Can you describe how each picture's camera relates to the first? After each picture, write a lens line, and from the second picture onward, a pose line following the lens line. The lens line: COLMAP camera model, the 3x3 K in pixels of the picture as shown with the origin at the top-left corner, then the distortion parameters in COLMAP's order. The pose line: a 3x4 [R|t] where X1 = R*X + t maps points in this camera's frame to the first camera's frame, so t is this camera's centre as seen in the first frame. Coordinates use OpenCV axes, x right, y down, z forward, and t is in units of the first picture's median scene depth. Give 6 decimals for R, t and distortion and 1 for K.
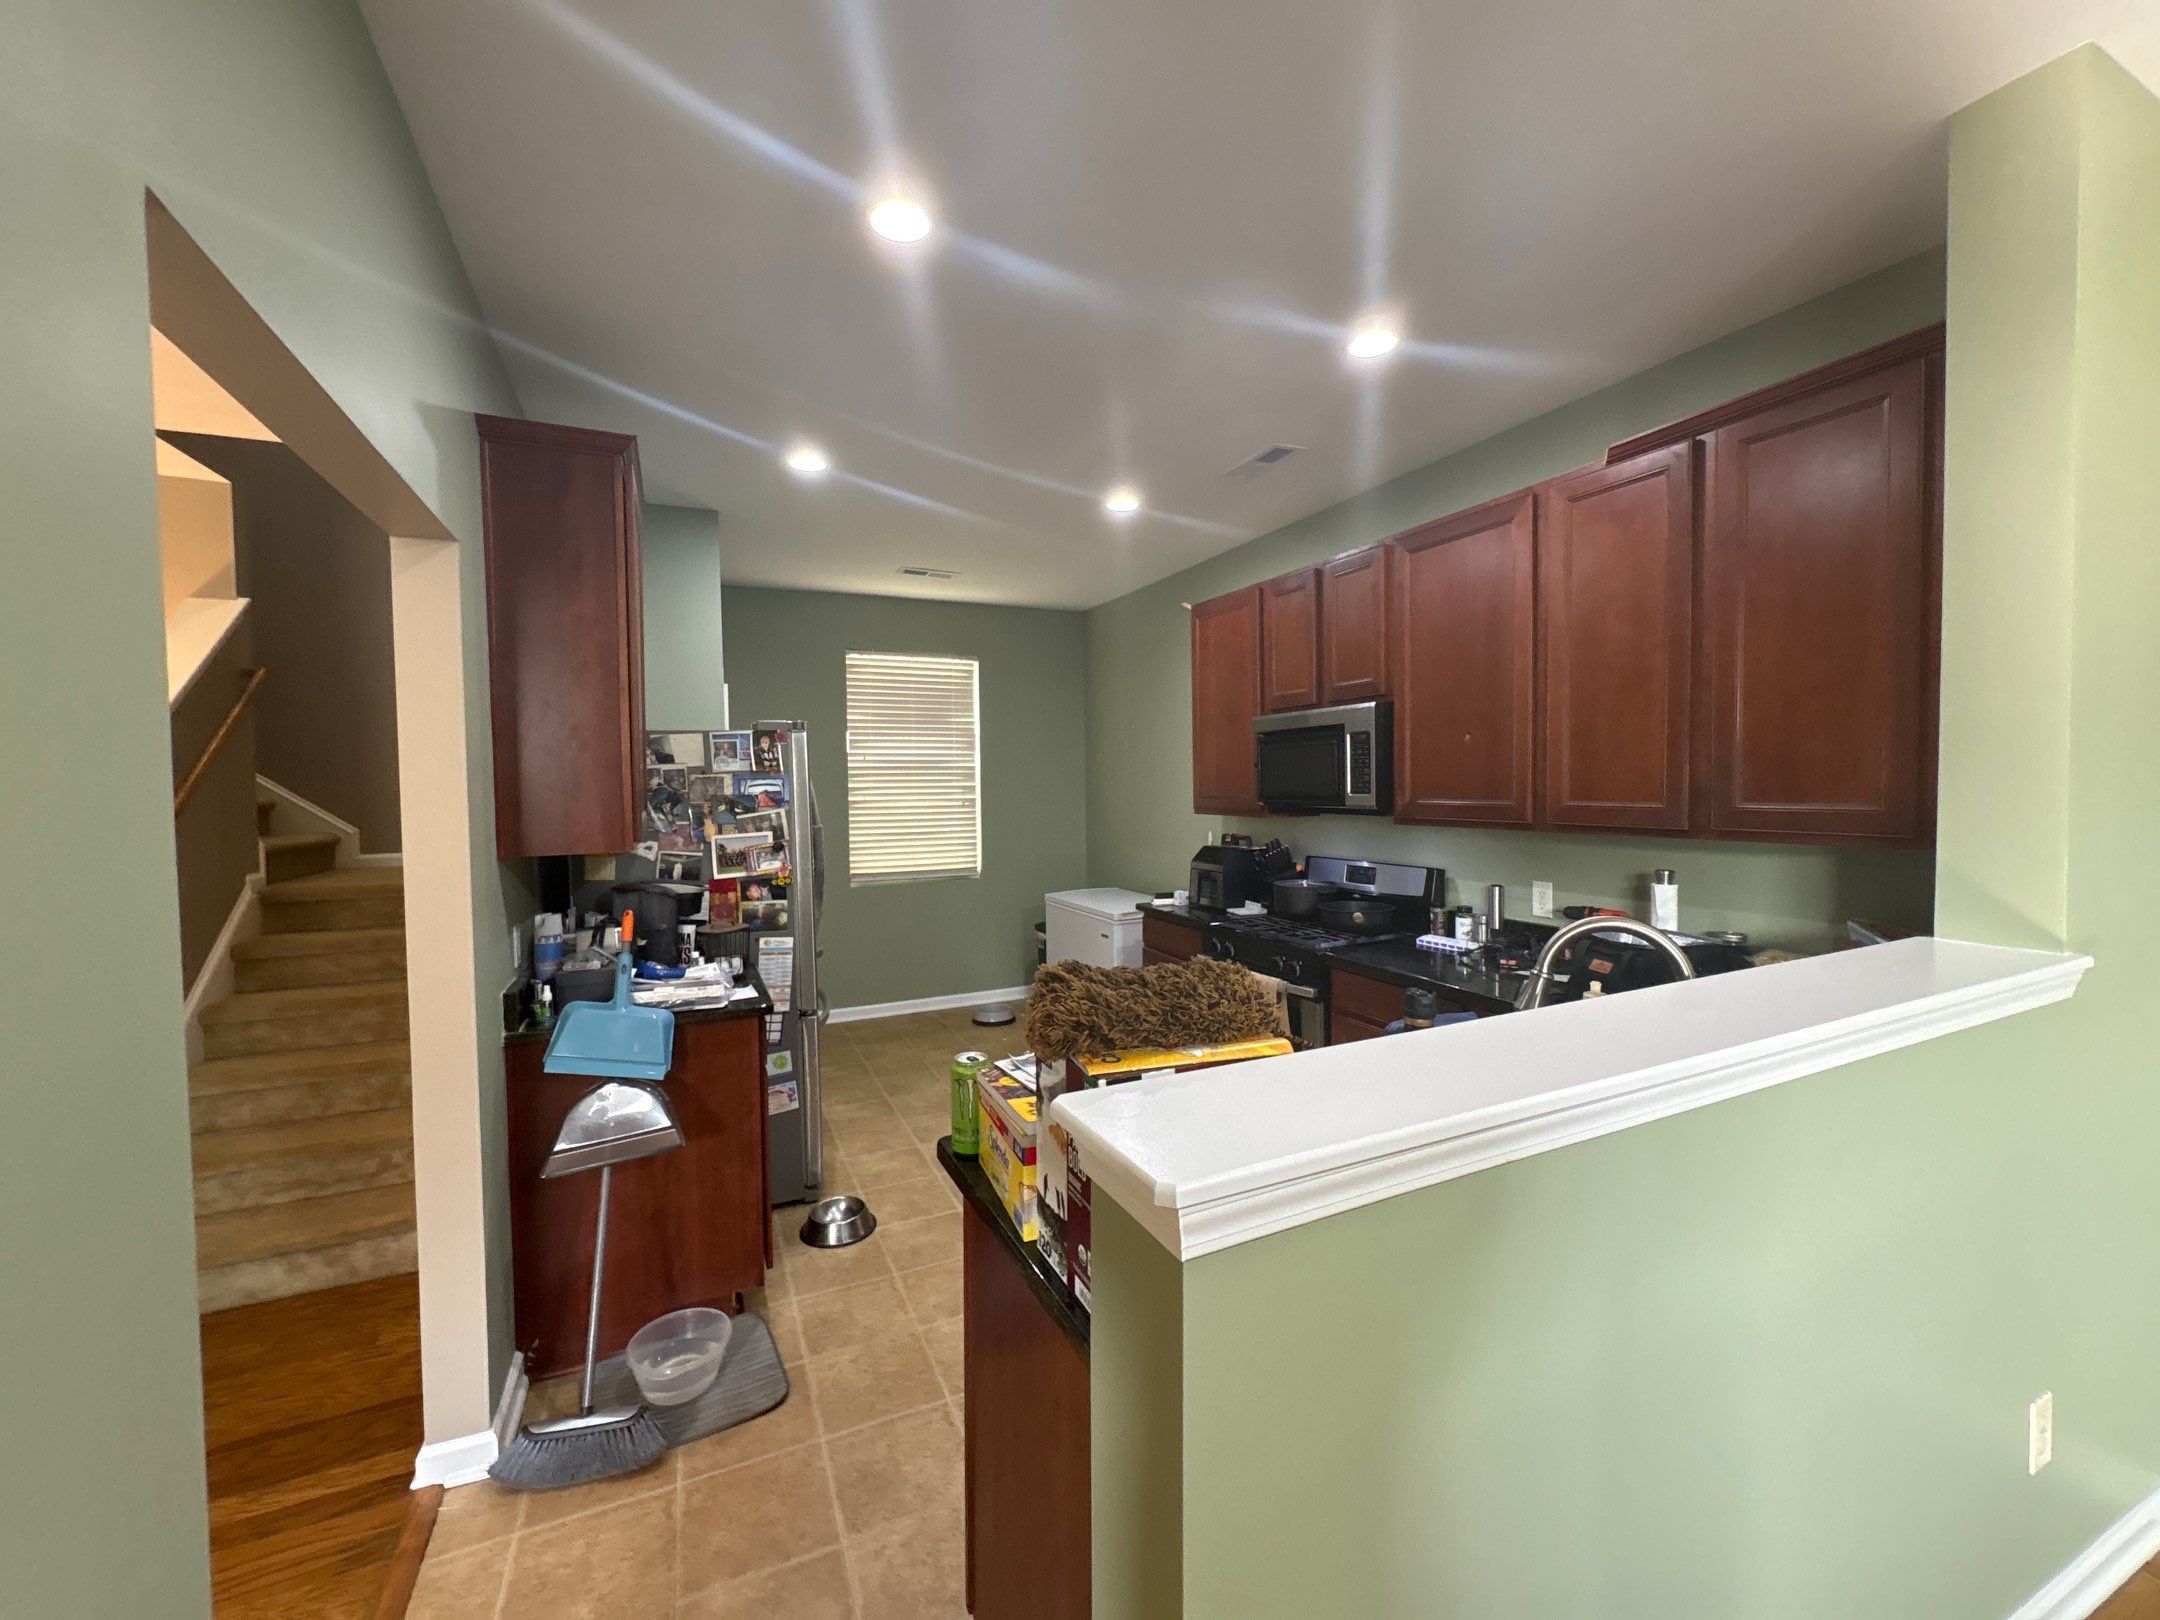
lens RADIAL K [[858.9, 0, 1077.3], [0, 858.9, 809.0], [0, 0, 1]] dist [0.000215, -0.000272]
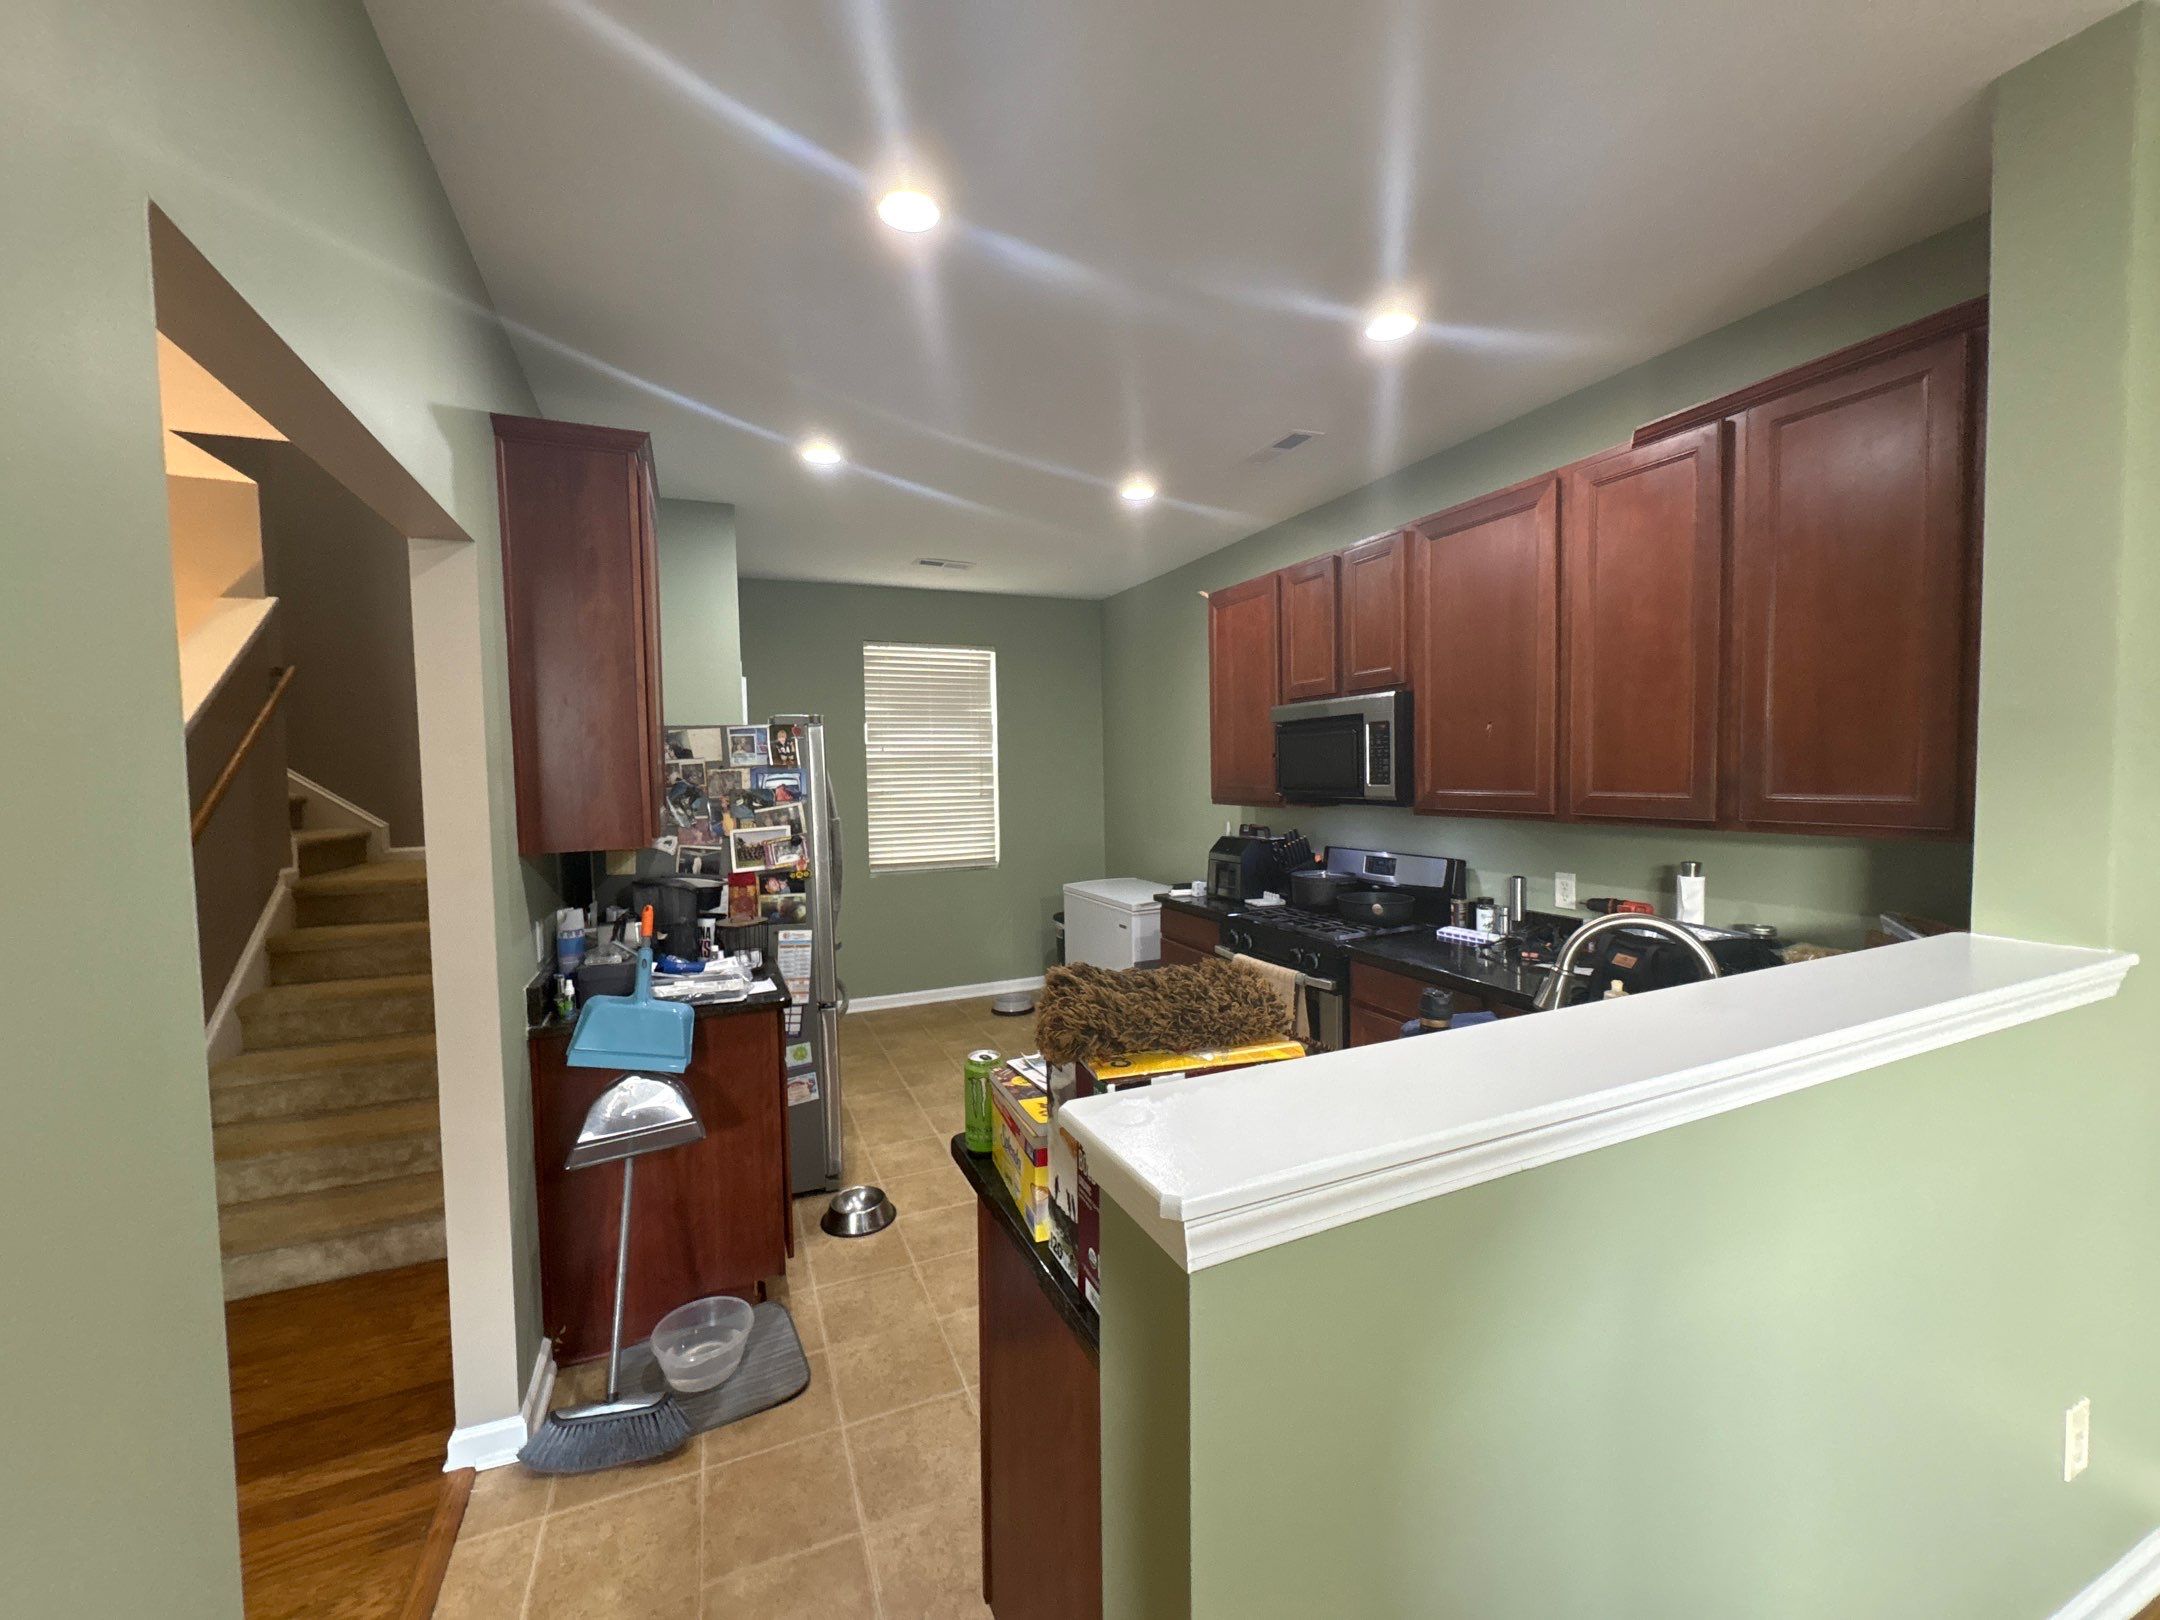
lens RADIAL K [[858.9, 0, 1077.3], [0, 858.9, 809.0], [0, 0, 1]] dist [0.000215, -0.000272]
pose [[0.999721, -0.004712, -0.023130, 0.004848], [0.005050, 0.999881, 0.014587, -0.006301], [0.023058, -0.014700, 0.999626, 0.003246]]
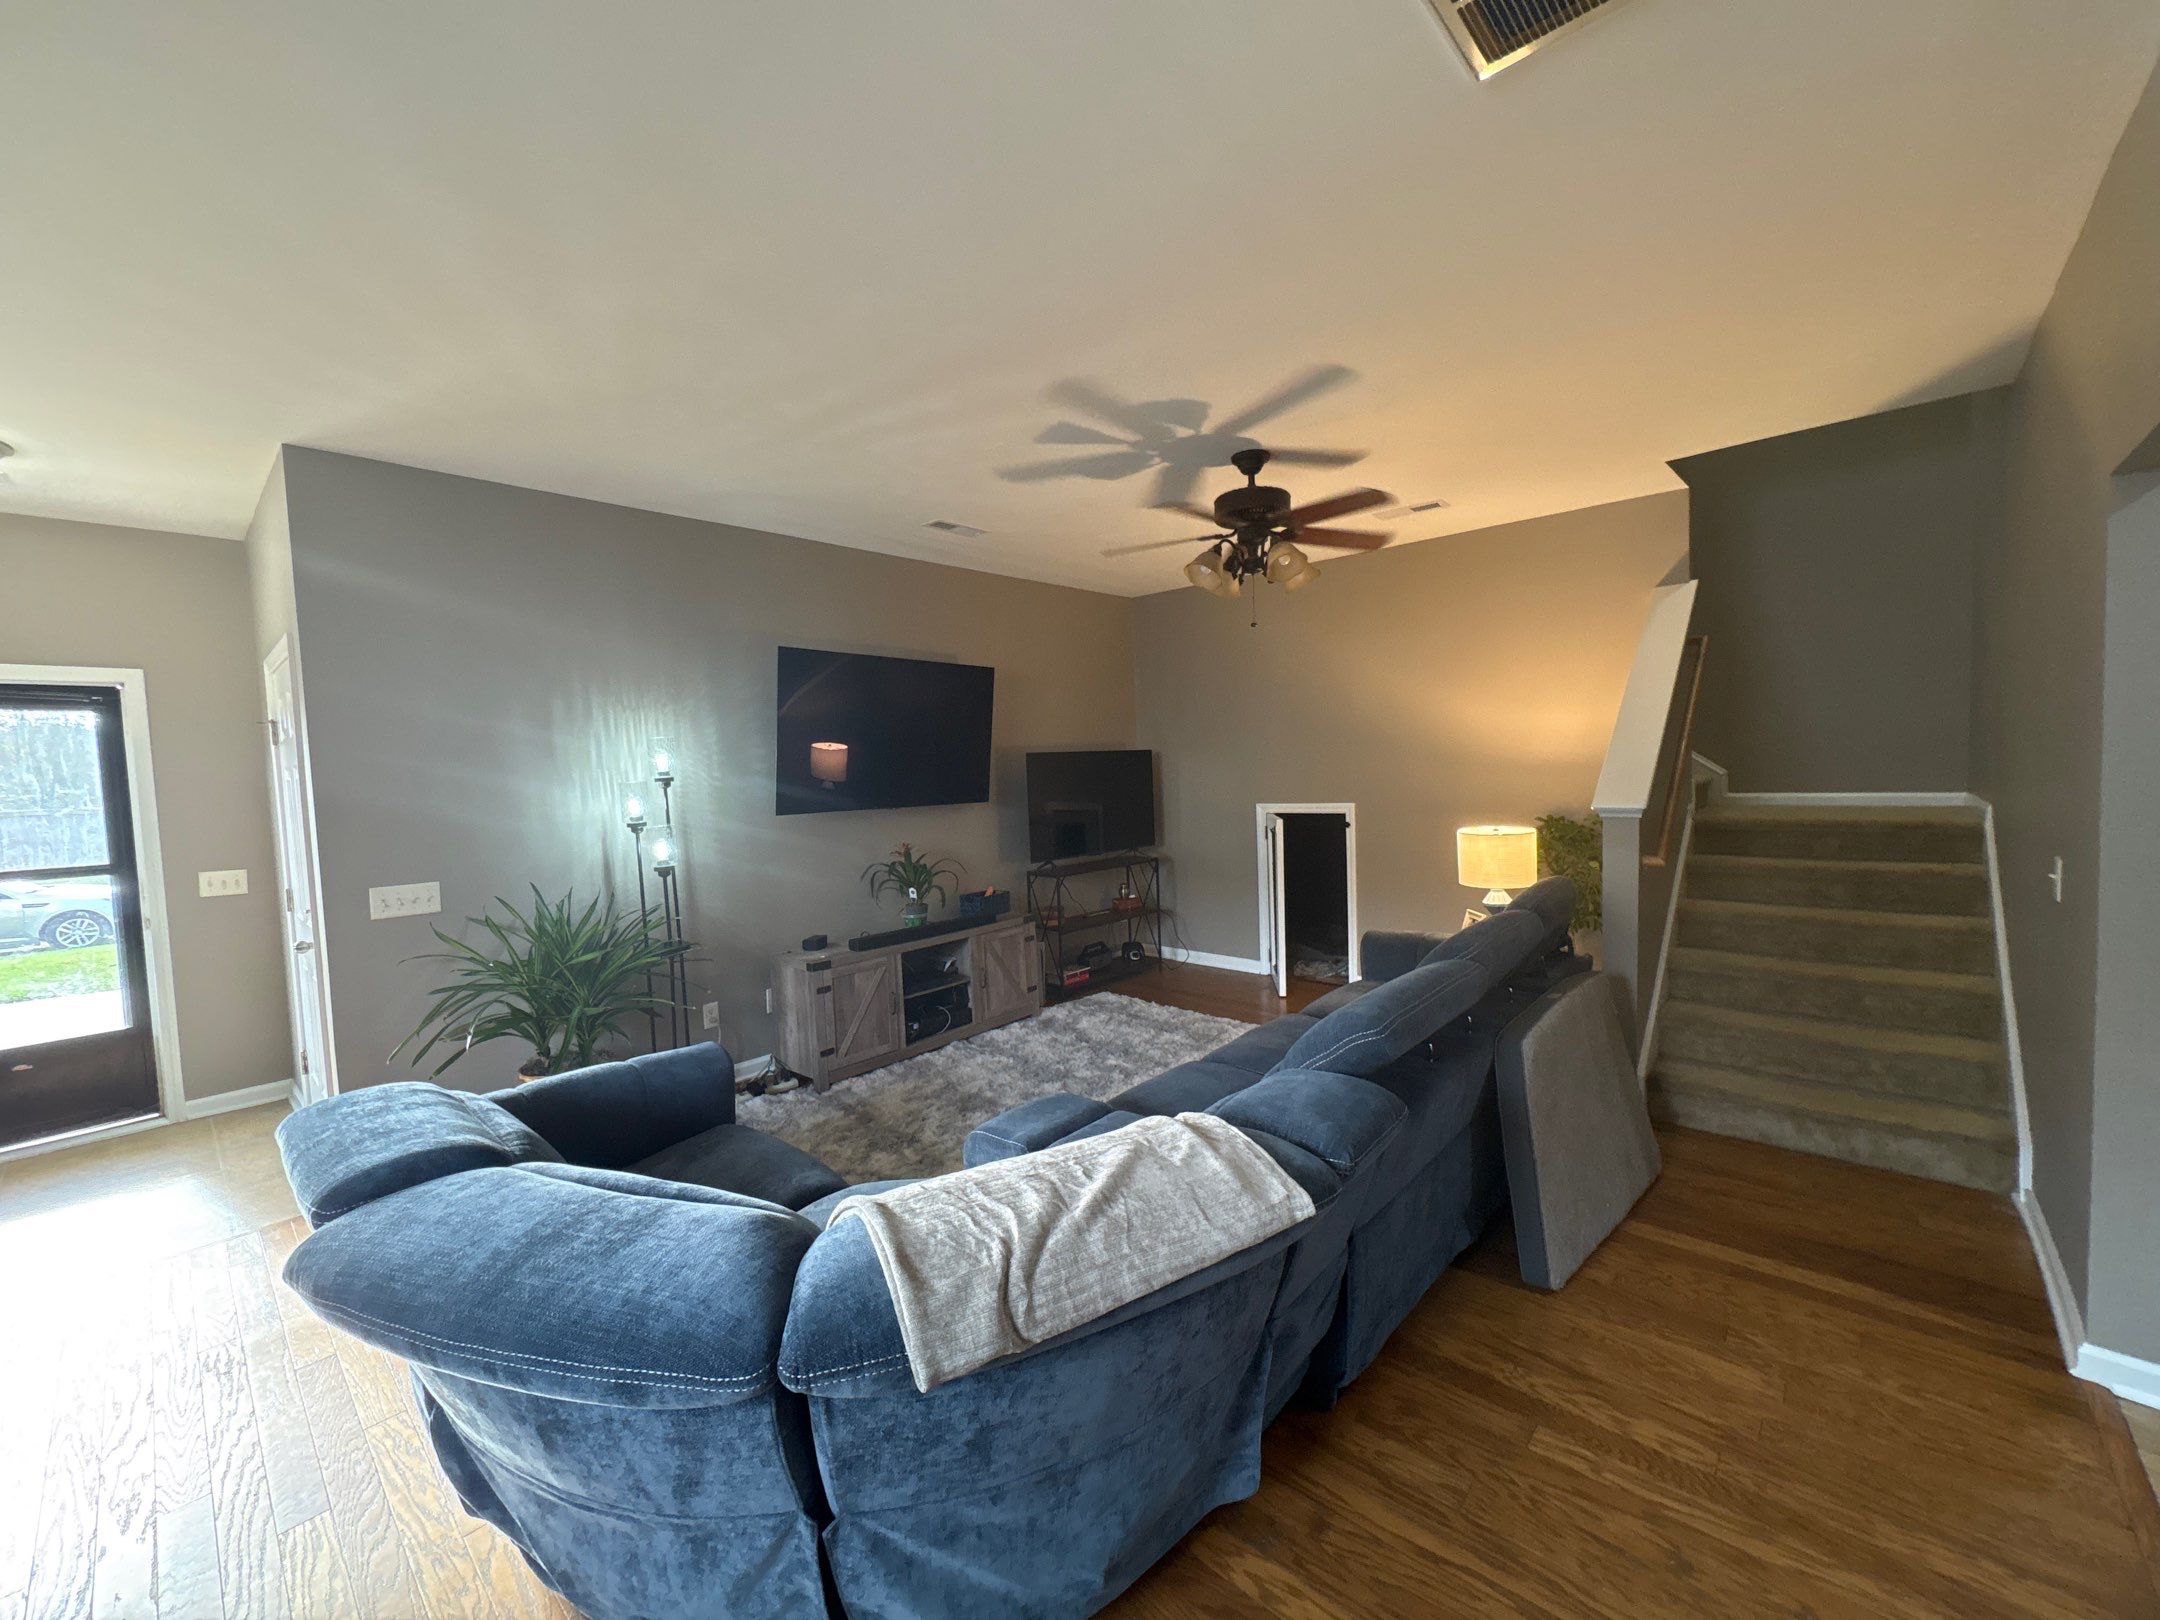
lens RADIAL K [[858.9, 0, 1077.3], [0, 858.9, 809.0], [0, 0, 1]] dist [0.000215, -0.000272]
pose [[0.387670, 0.047586, -0.920569, -0.205690], [0.003845, 0.998574, 0.053237, 0.016848], [0.921790, -0.024178, 0.386935, -0.369719]]
